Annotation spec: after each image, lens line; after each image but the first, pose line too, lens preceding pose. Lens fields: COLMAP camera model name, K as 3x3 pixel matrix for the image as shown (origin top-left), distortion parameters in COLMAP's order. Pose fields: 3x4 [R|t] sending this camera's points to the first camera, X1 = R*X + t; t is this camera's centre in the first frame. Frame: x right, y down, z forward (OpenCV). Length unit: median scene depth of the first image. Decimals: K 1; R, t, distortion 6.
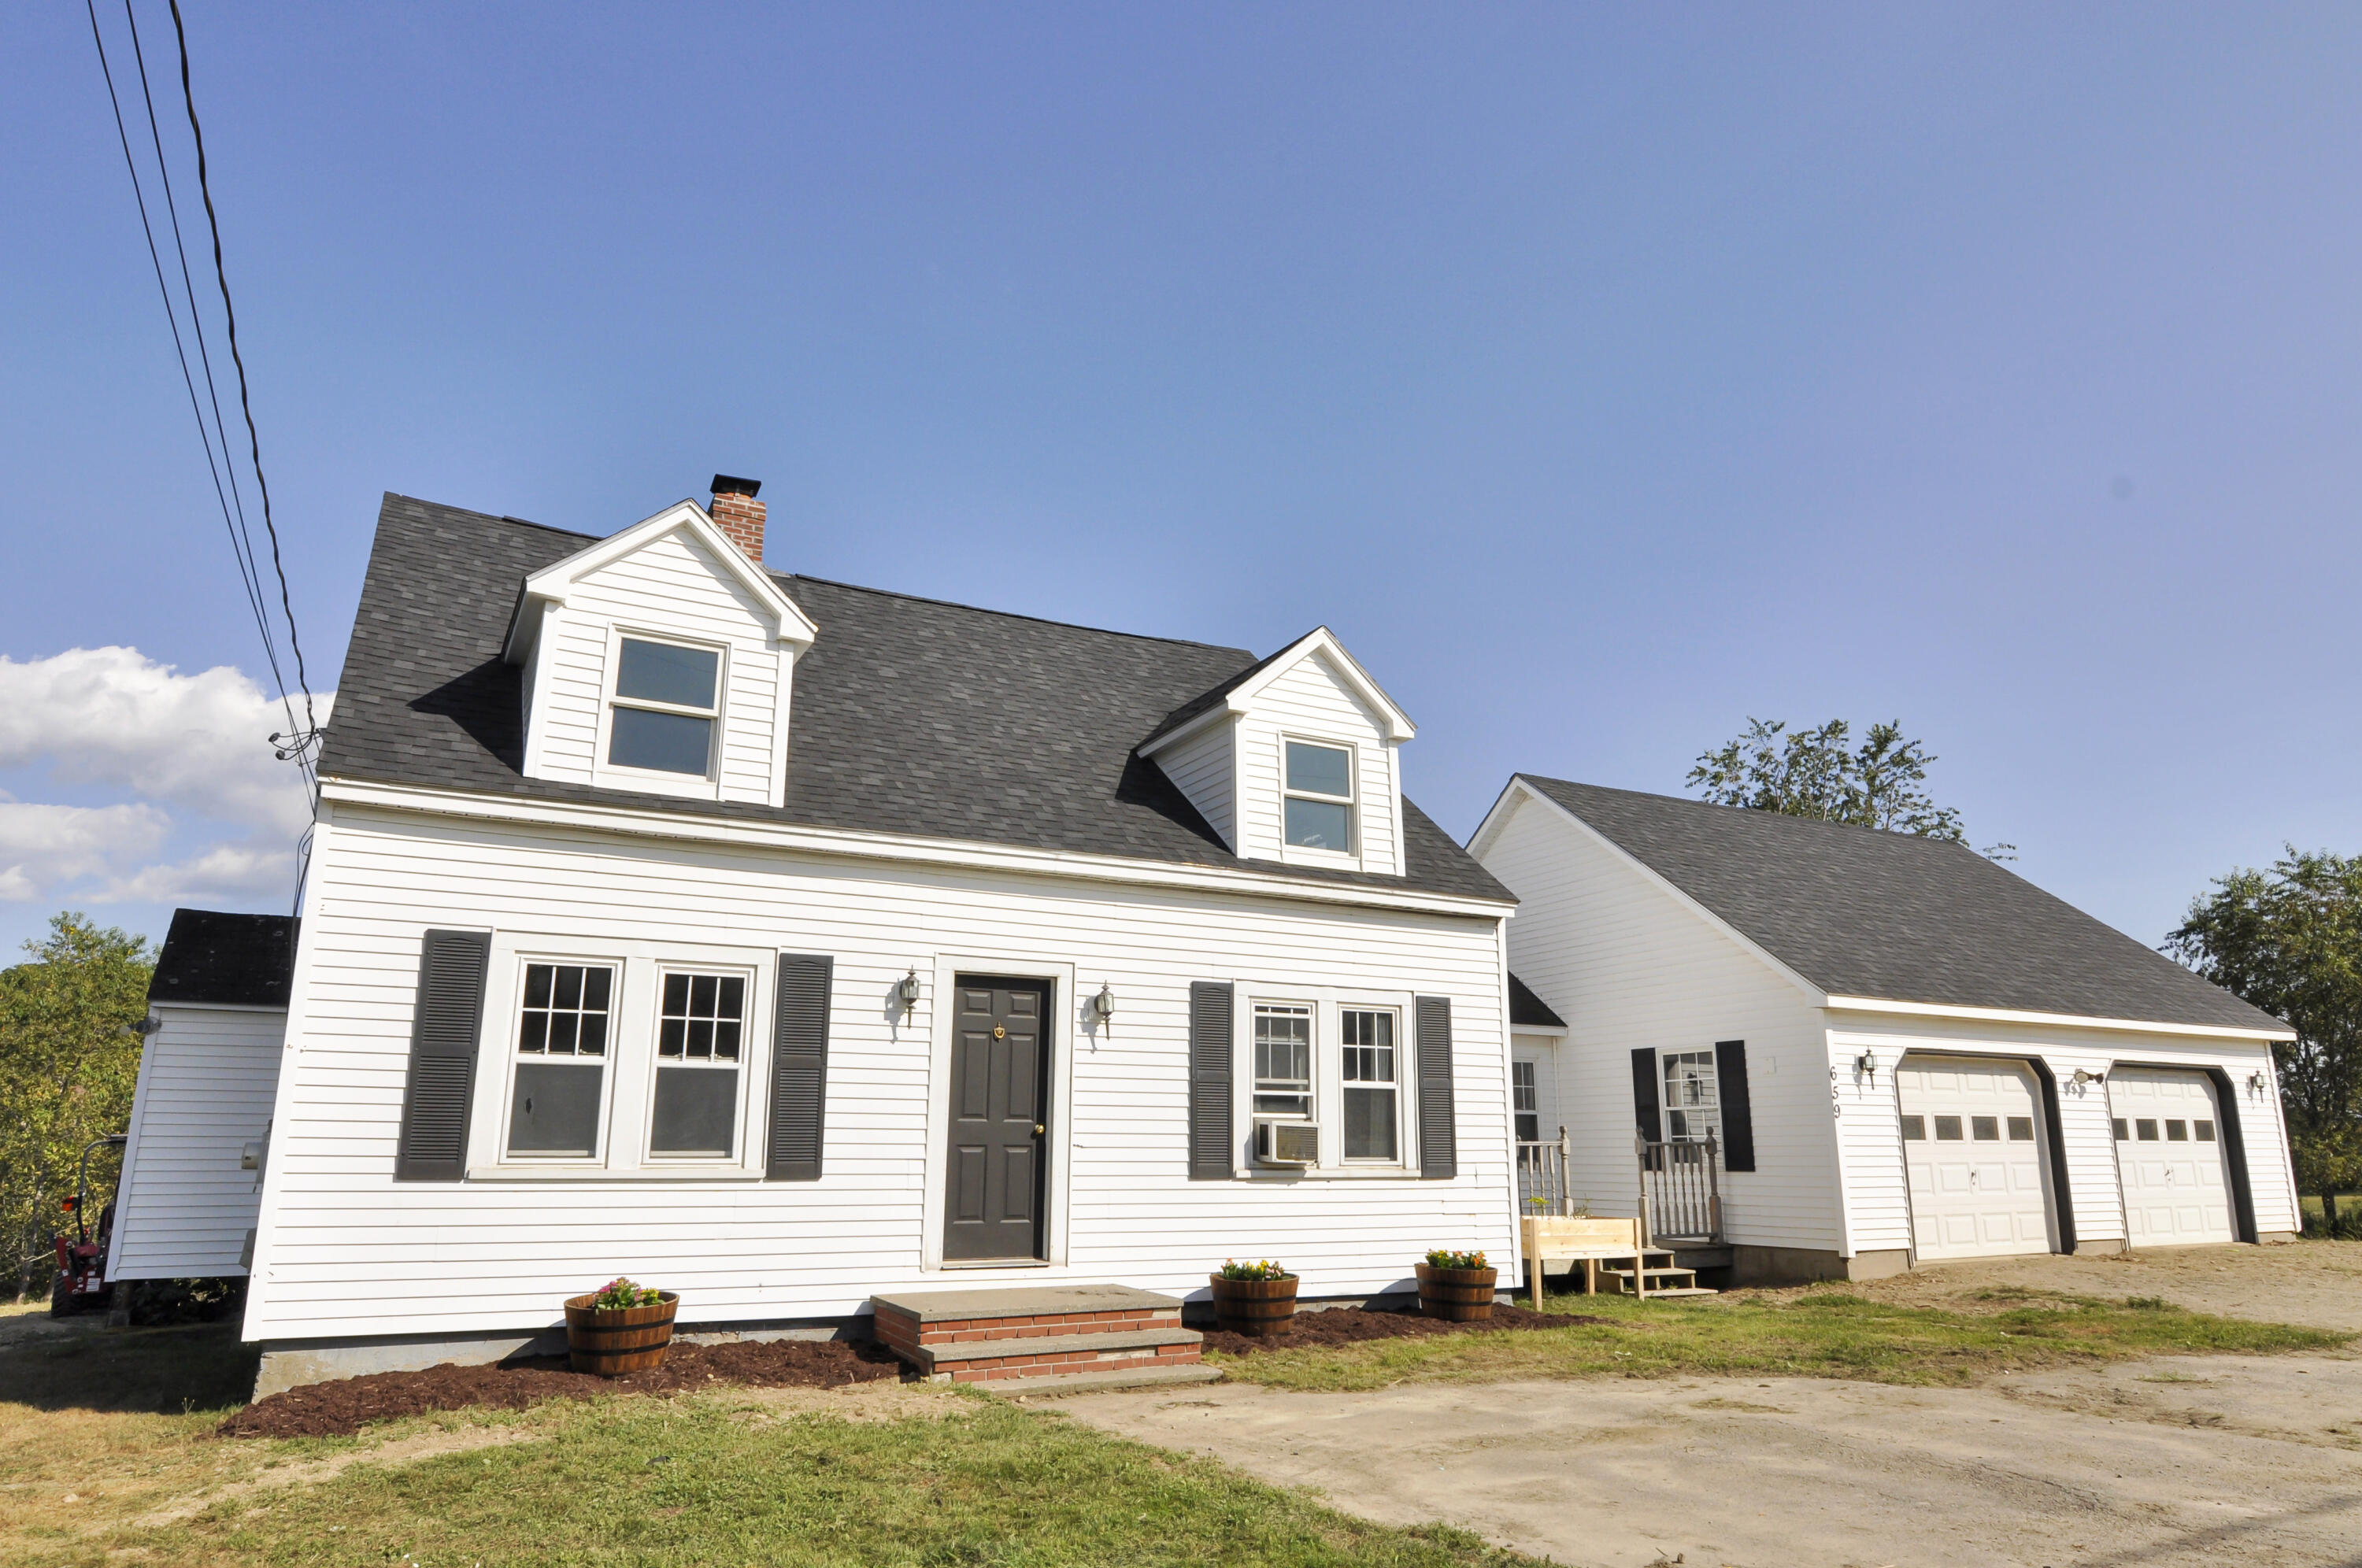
lens RADIAL K [[1448.0, 0, 1174.2], [0, 1448.0, 785.2], [0, 0, 1]] dist [0.001457, -0.009556]
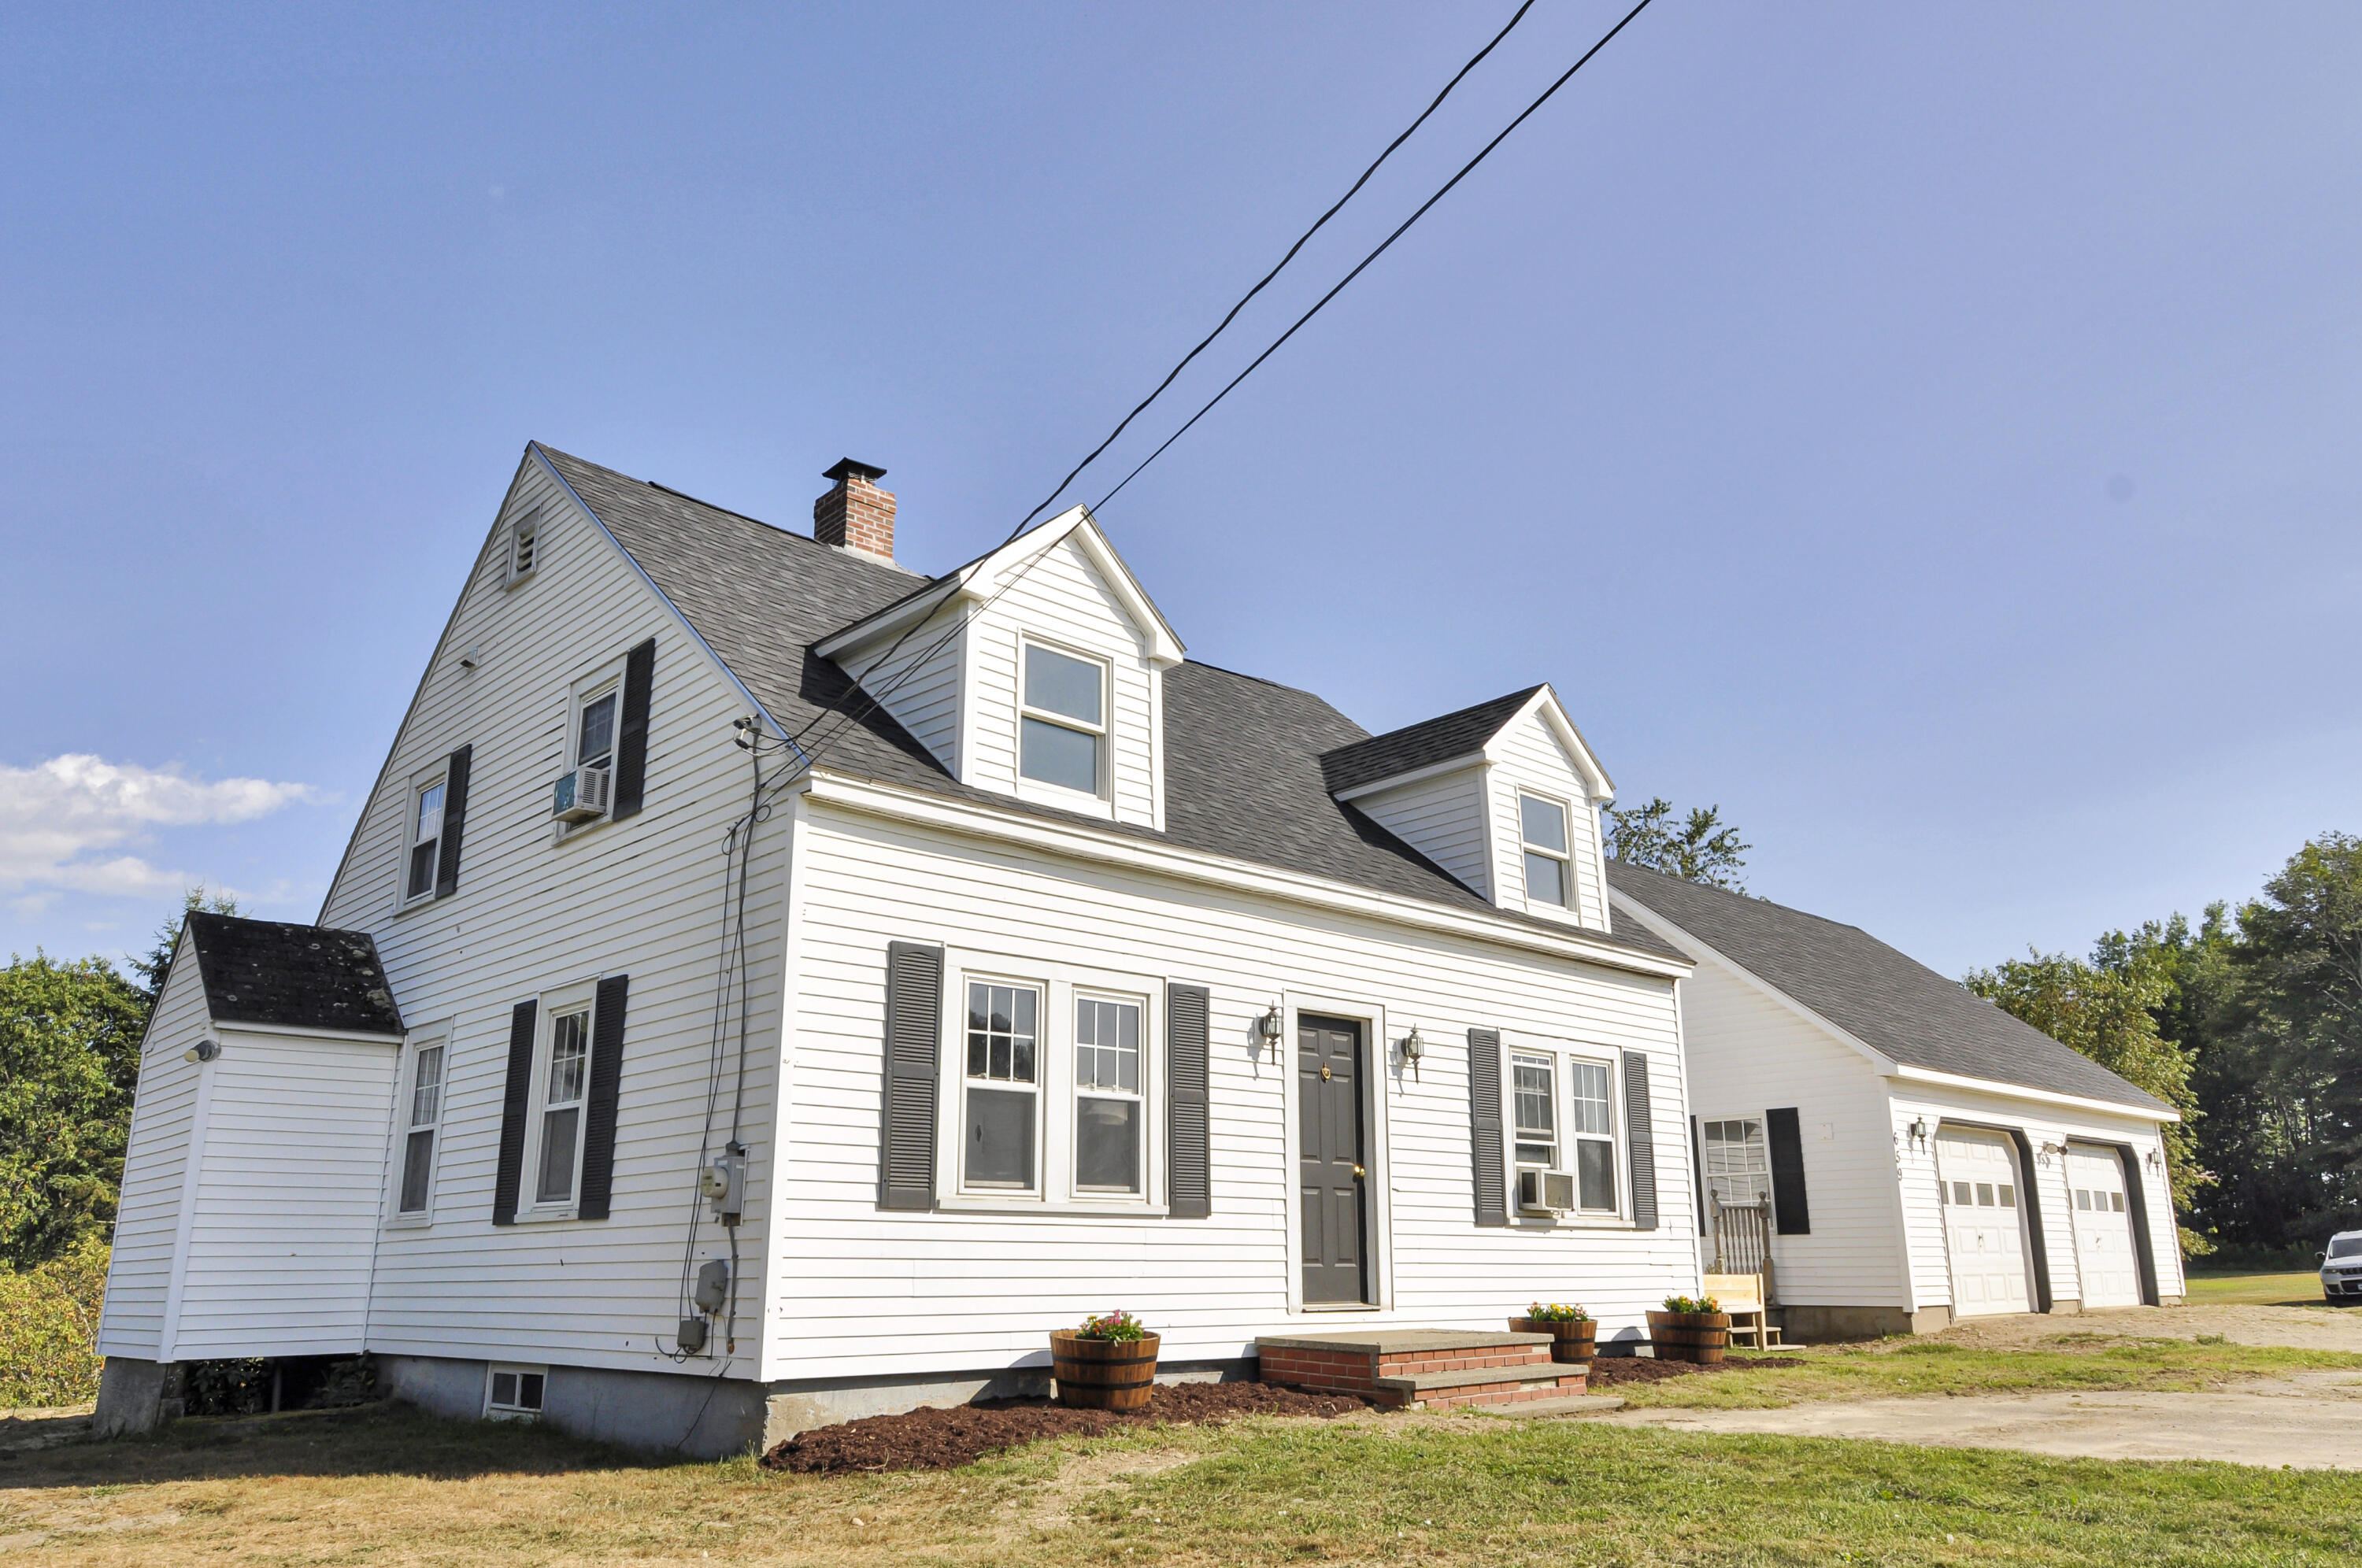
lens RADIAL K [[1664.2, 0, 1184.8], [0, 1664.2, 785.9], [0, 0, 1]] dist [0.003339, -0.008716]
pose [[0.966272, 0.064815, 0.249235, -0.462098], [-0.056921, 0.997626, -0.038761, 0.023313], [-0.251155, 0.023268, 0.967667, -0.066998]]
